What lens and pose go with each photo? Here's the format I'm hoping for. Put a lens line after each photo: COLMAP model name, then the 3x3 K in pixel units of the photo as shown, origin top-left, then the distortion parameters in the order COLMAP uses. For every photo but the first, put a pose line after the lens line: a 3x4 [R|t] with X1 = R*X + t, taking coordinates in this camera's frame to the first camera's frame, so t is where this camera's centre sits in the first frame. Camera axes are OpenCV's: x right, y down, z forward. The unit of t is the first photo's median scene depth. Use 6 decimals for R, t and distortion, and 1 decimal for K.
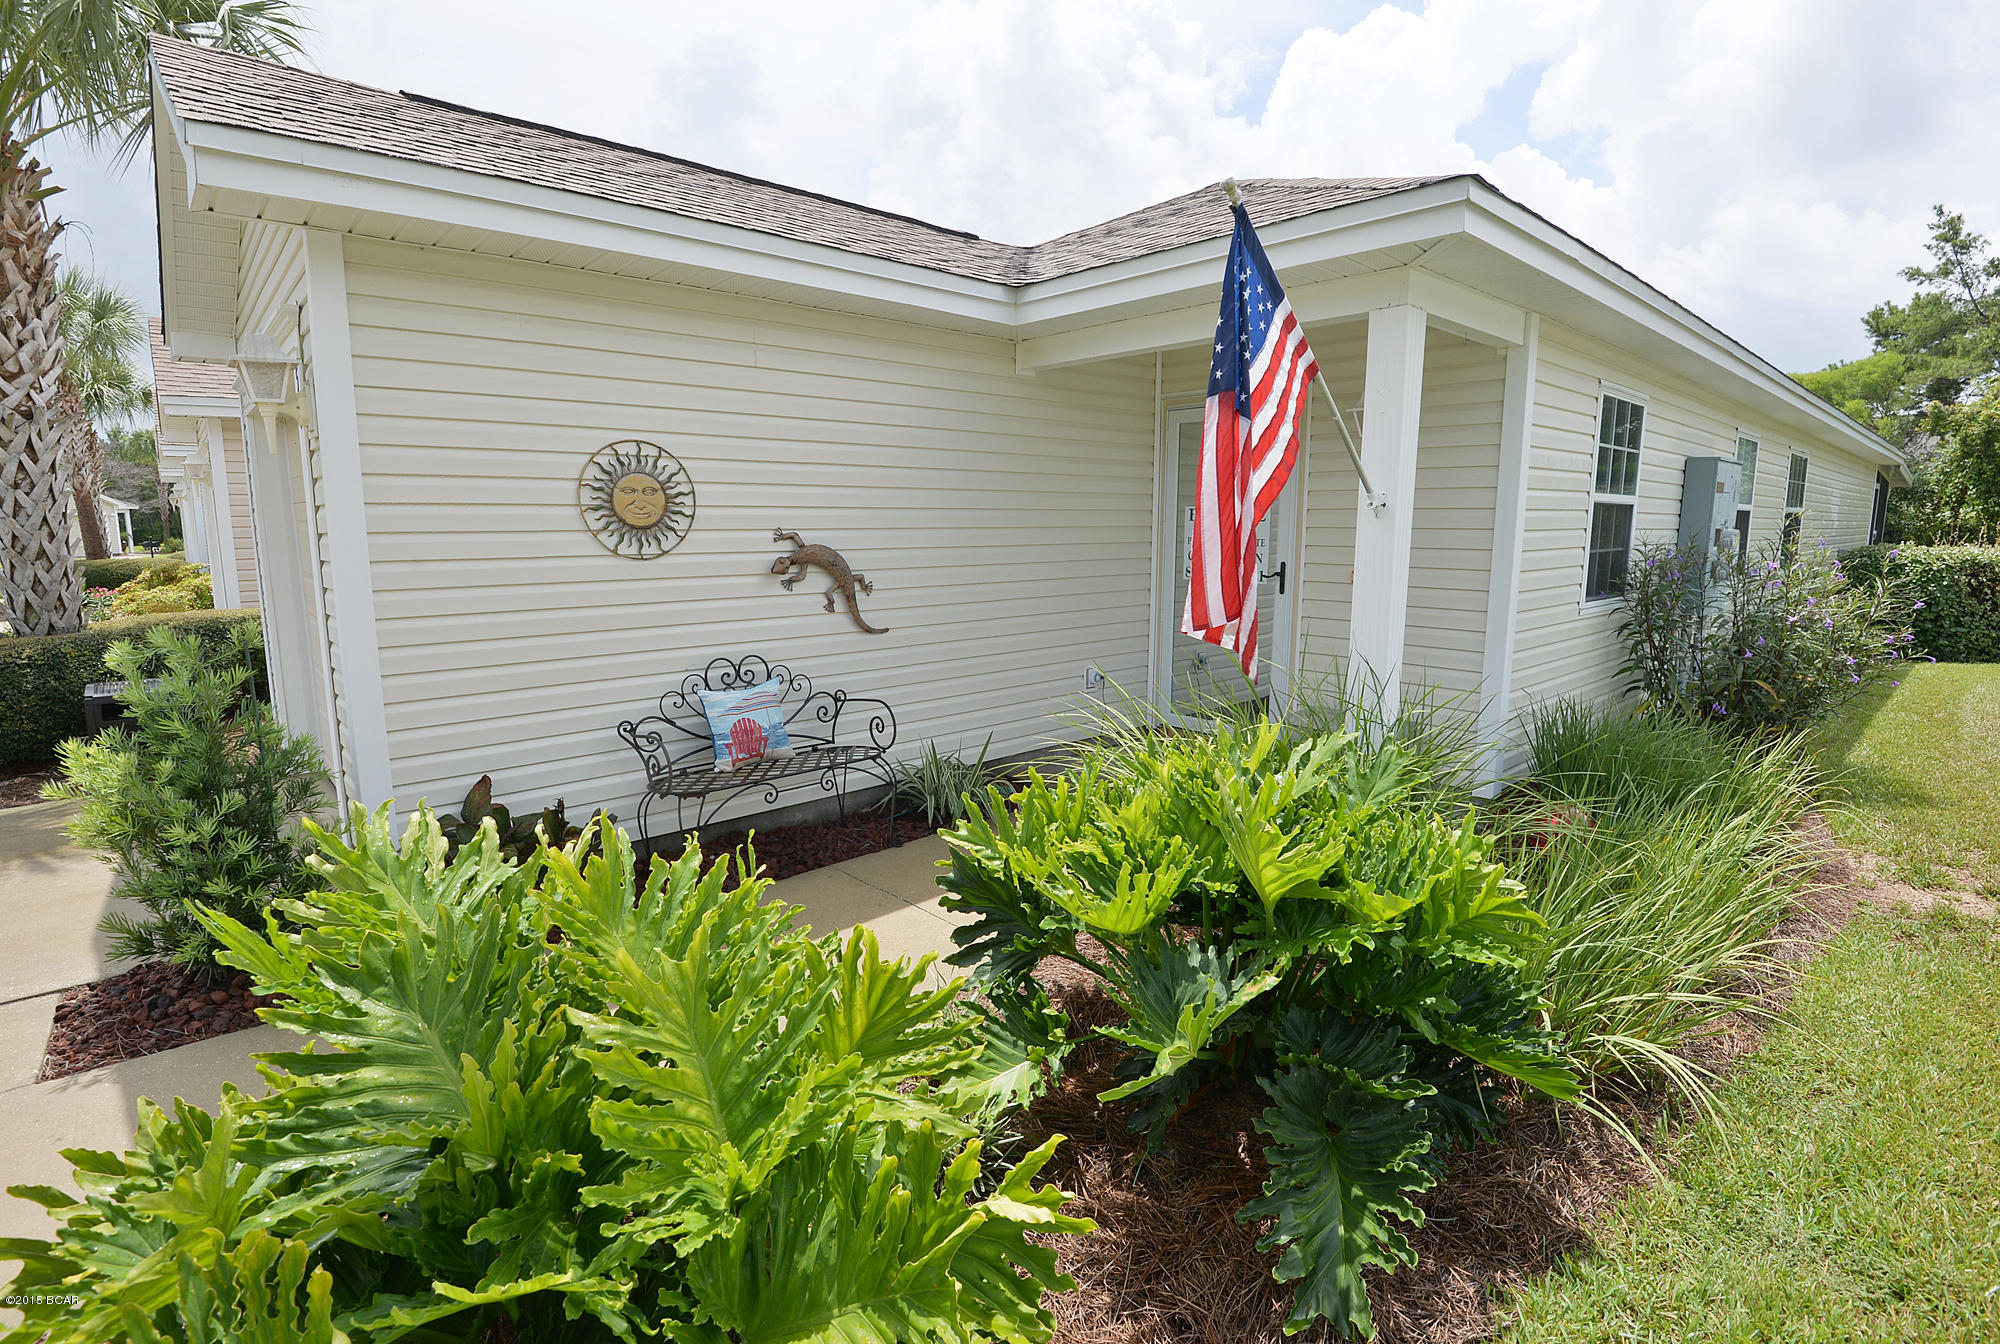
lens RADIAL K [[954.8, 0, 1004.8], [0, 954.8, 667.4], [0, 0, 1]] dist [-0.032740, -0.000832]
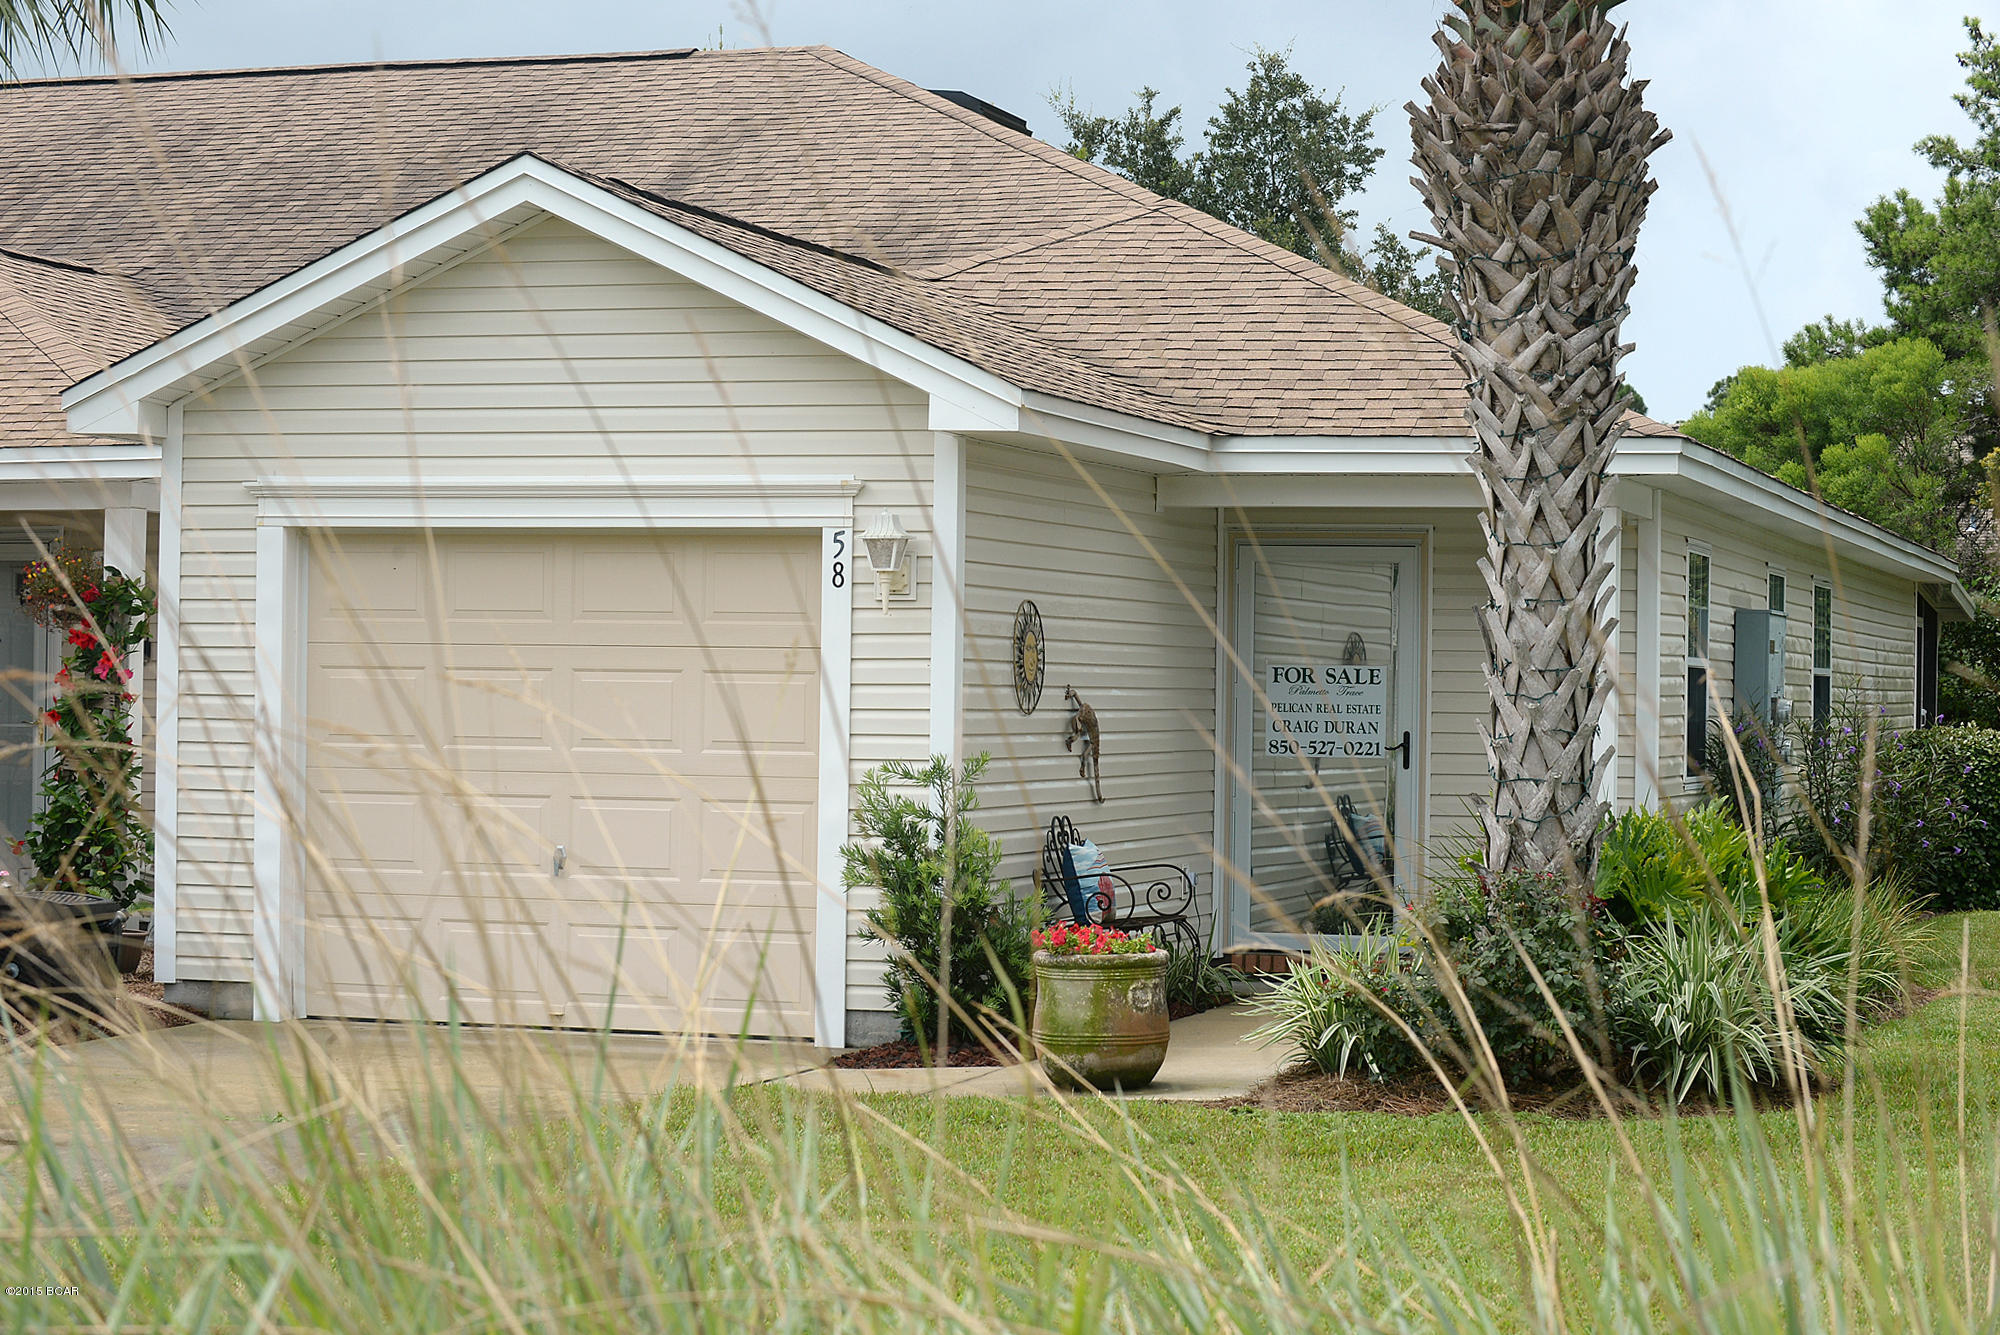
lens RADIAL K [[4316.6, 0, 998.2], [0, 4316.6, 673.8], [0, 0, 1]] dist [-0.295110, 0.000000]
pose [[0.859730, 0.013724, 0.510564, -0.875771], [0.064317, 0.988772, -0.134881, 0.147505], [-0.506682, 0.148799, 0.849195, -0.925420]]
